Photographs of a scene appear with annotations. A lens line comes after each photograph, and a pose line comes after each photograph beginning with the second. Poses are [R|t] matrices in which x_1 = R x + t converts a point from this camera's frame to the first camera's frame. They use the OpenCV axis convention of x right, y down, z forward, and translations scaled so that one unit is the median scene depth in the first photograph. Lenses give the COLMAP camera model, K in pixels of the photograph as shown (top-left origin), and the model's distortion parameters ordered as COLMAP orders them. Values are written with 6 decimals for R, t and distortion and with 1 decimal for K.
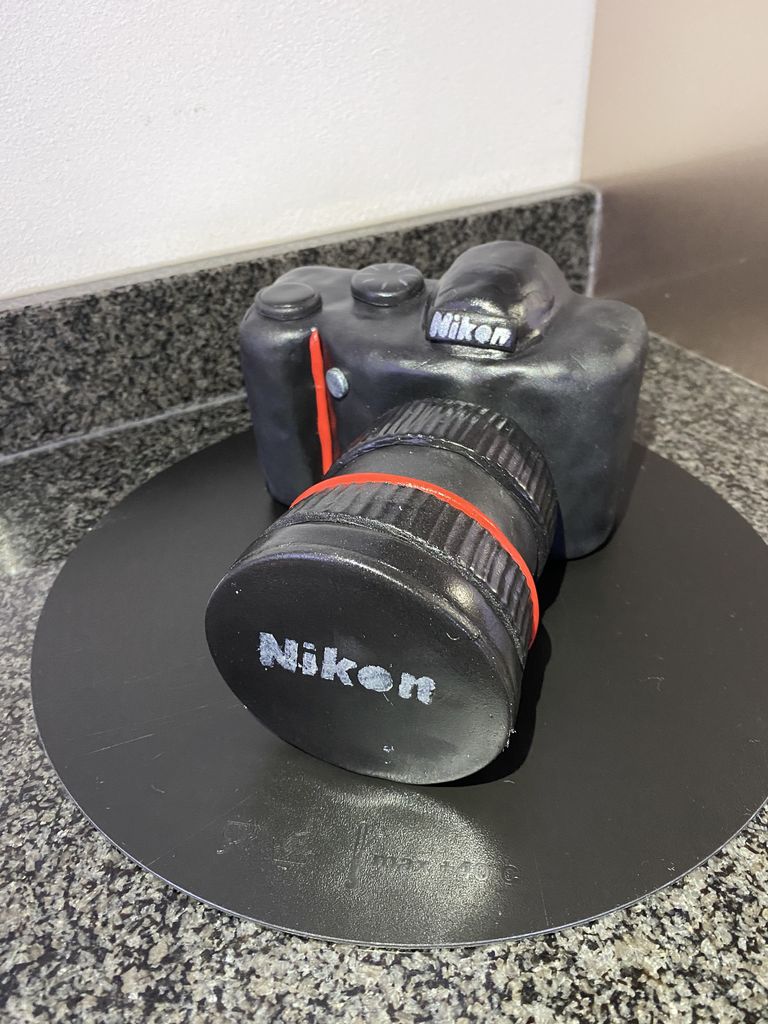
lens RADIAL K [[807.2, 0, 384.0], [0, 807.2, 512.0], [0, 0, 1]] dist [-0.020225, 0.007884]
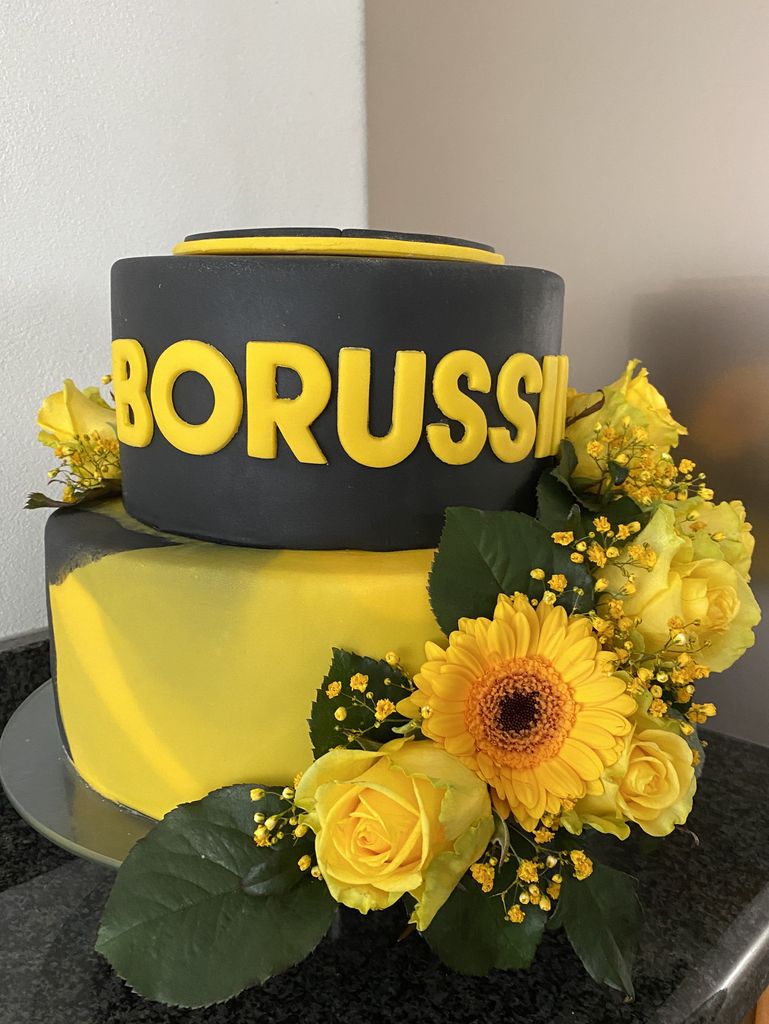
lens RADIAL K [[907.2, 0, 393.9], [0, 907.2, 563.1], [0, 0, 1]] dist [-0.007449, 0.004901]
pose [[0.946396, -0.049303, 0.319223, -0.234472], [0.163361, 0.925631, -0.341352, 0.141090], [-0.278653, 0.375202, 0.884068, -0.341123]]
